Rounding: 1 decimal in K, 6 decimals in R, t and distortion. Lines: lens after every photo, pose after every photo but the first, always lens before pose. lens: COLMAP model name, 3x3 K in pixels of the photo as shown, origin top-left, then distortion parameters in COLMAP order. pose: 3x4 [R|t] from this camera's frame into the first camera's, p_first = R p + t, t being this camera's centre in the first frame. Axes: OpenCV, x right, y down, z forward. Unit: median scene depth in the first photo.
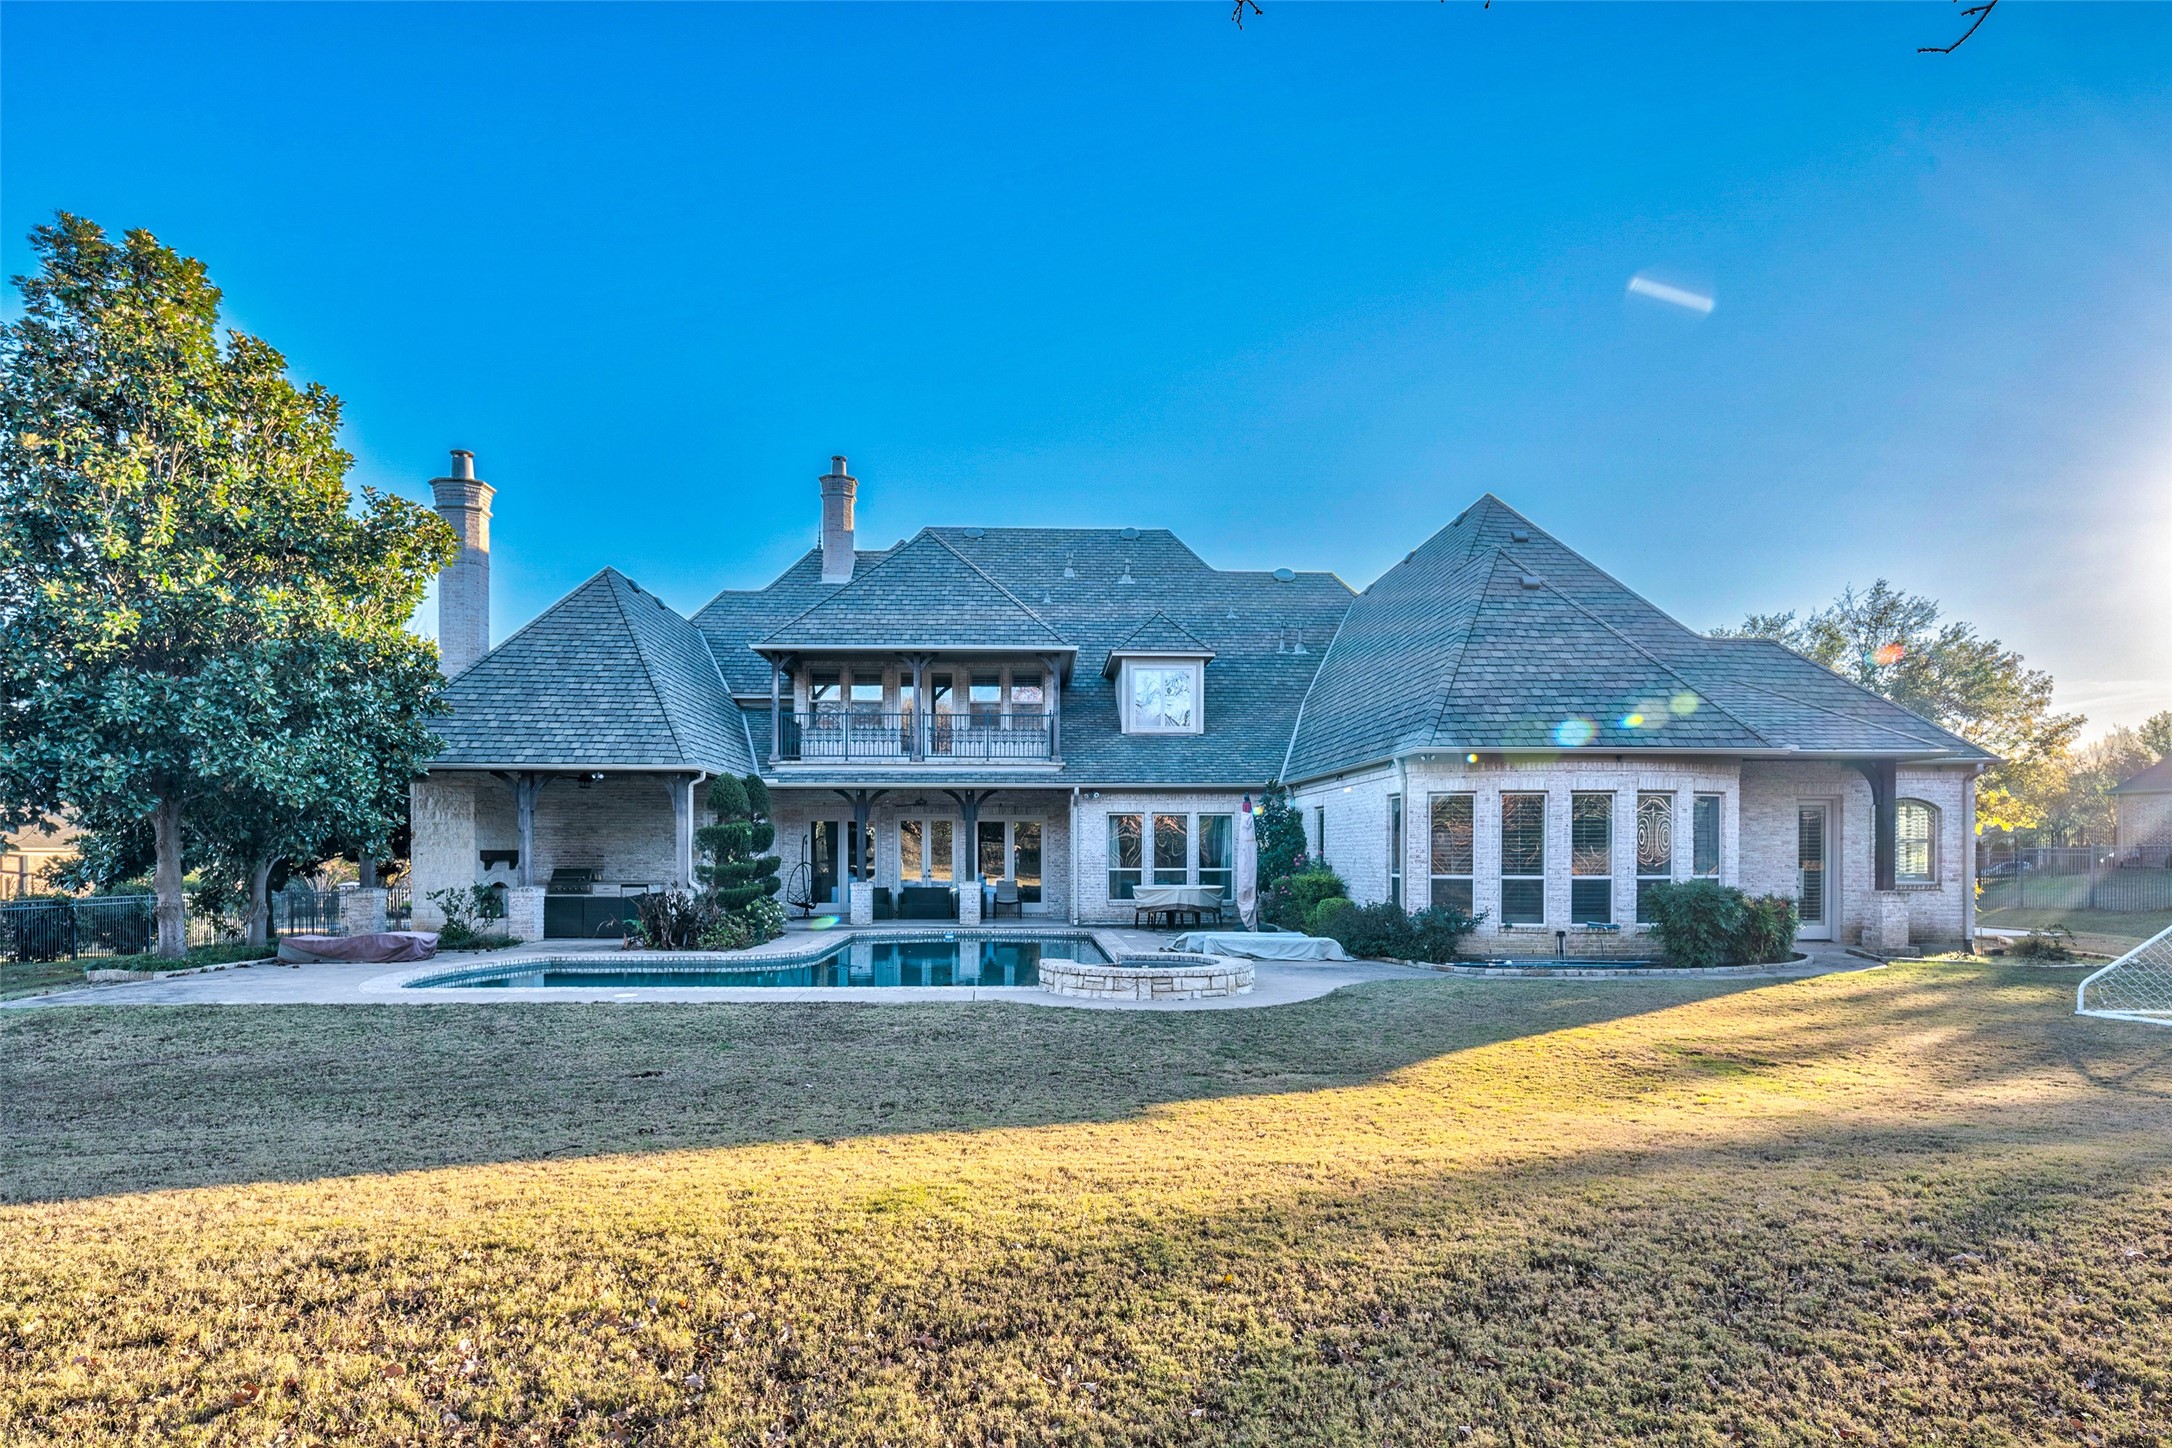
lens RADIAL K [[1186.3, 0, 1079.4], [0, 1186.3, 869.5], [0, 0, 1]] dist [-0.001308, -0.000302]
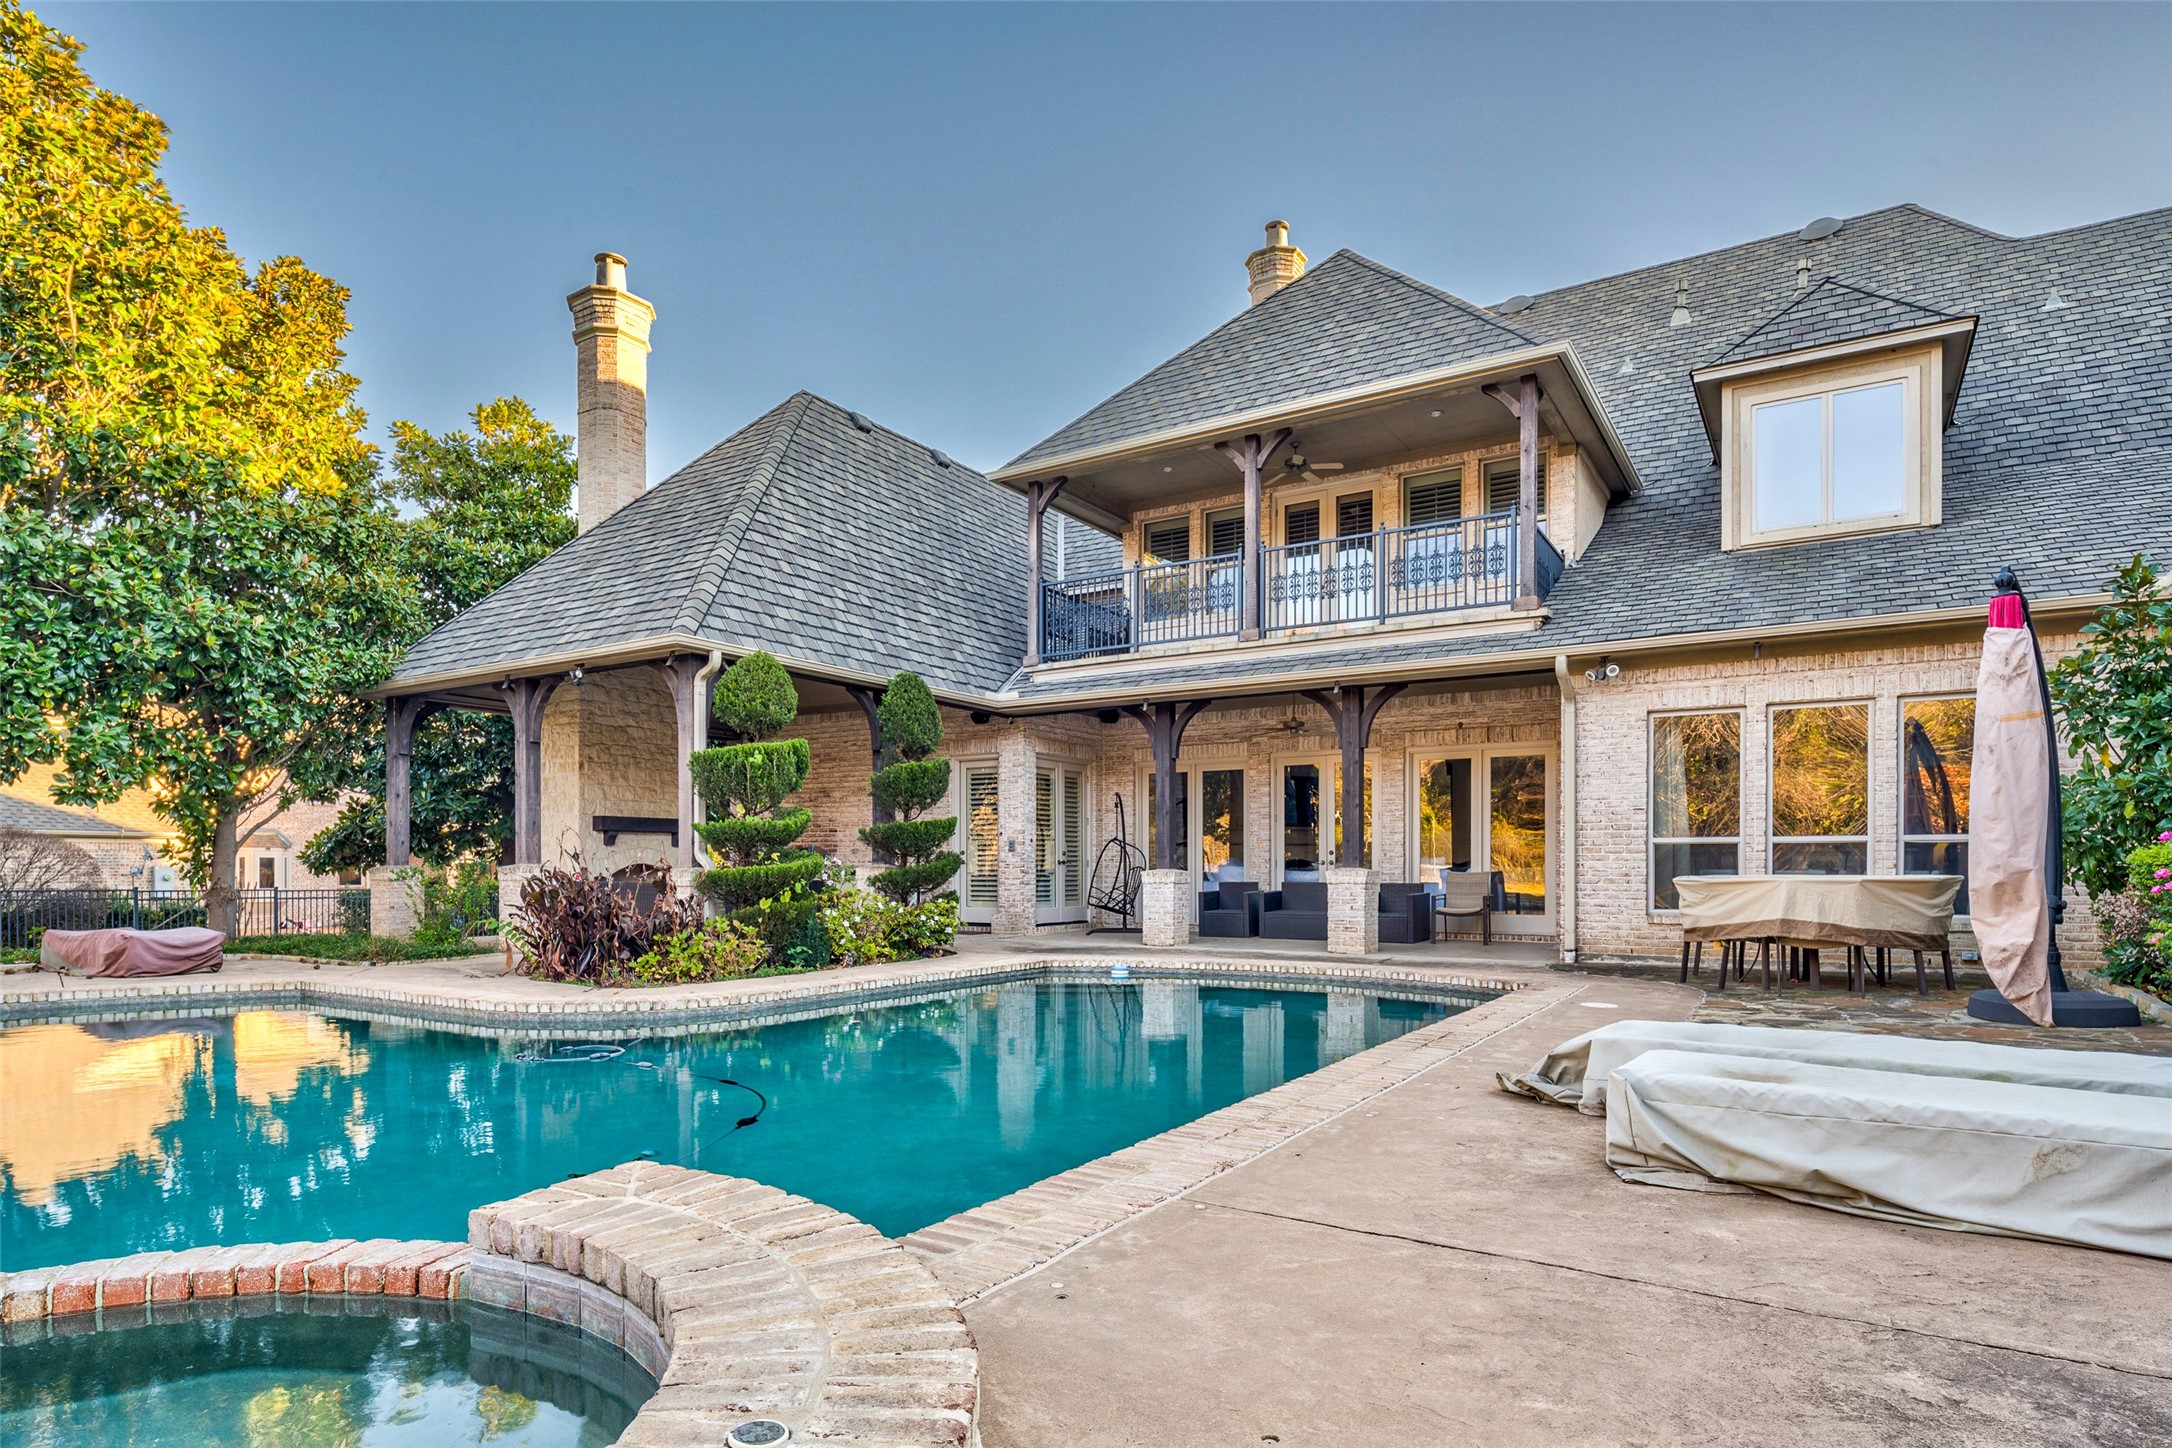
lens RADIAL K [[1186.3, 0, 1079.4], [0, 1186.3, 869.5], [0, 0, 1]] dist [-0.001308, -0.000302]
pose [[0.819658, 0.000690, -0.572852, 0.106155], [-0.008457, 0.999905, -0.010897, 0.017840], [0.572790, 0.013776, 0.819586, 0.539626]]
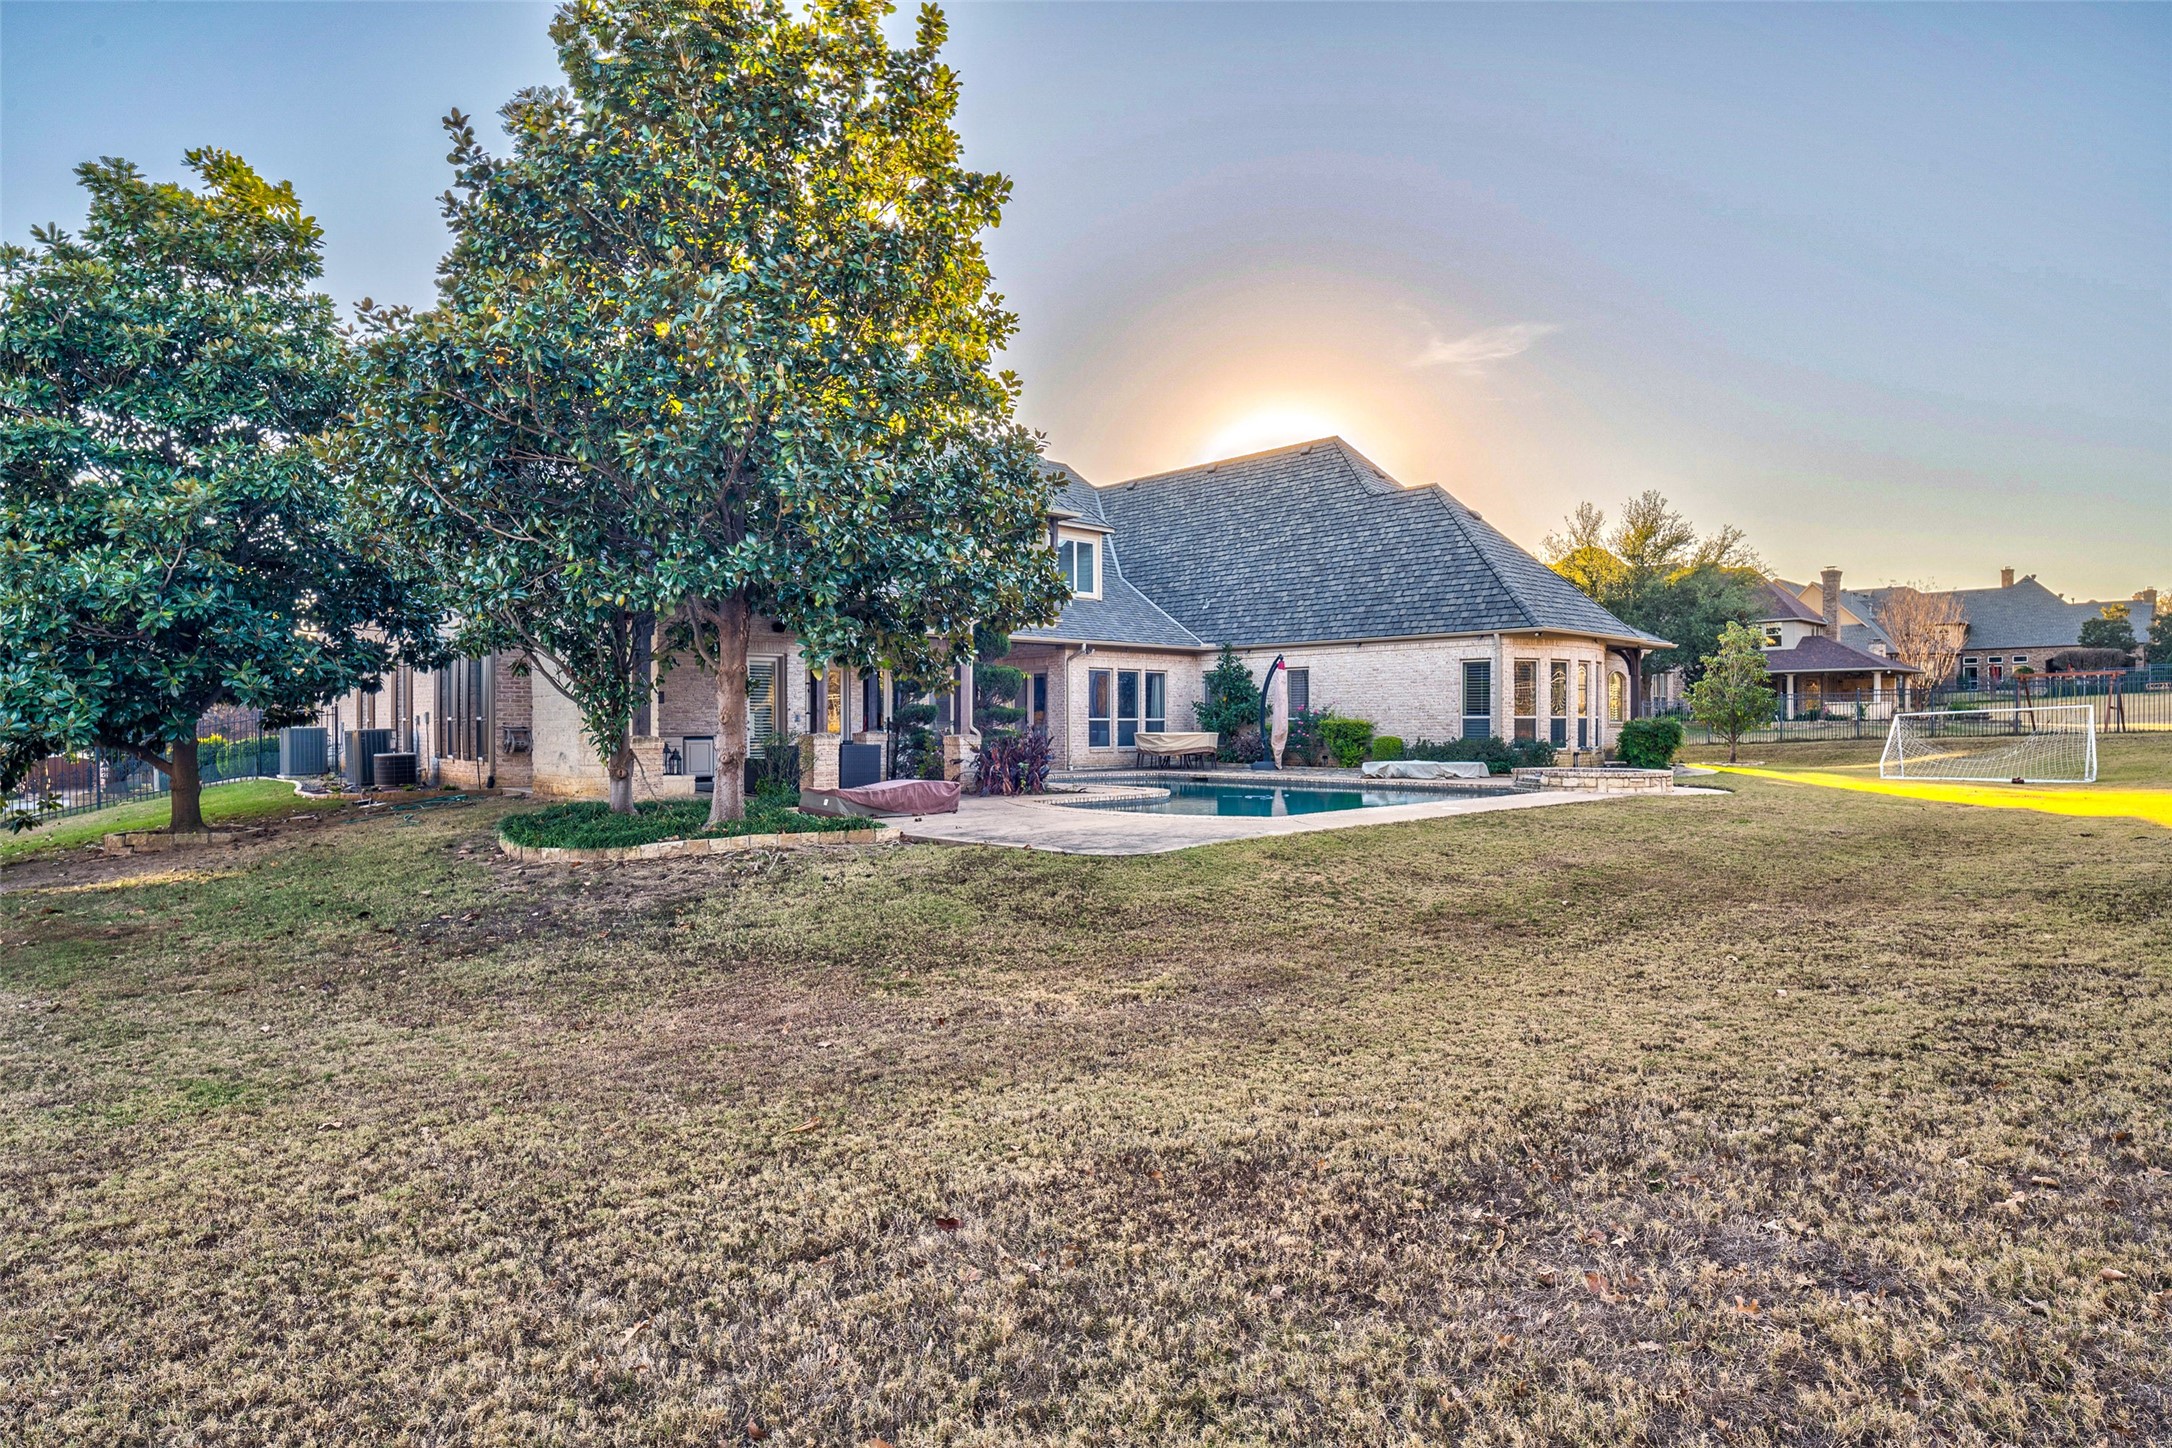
lens RADIAL K [[1169.6, 0, 1086.0], [0, 1169.6, 724.0], [0, 0, 1]] dist [-0.000111, -0.000050]
pose [[0.751764, -0.002177, 0.659429, -0.719120], [0.011718, 0.999881, -0.010058, 0.015464], [-0.659328, 0.015288, 0.751700, 0.199846]]
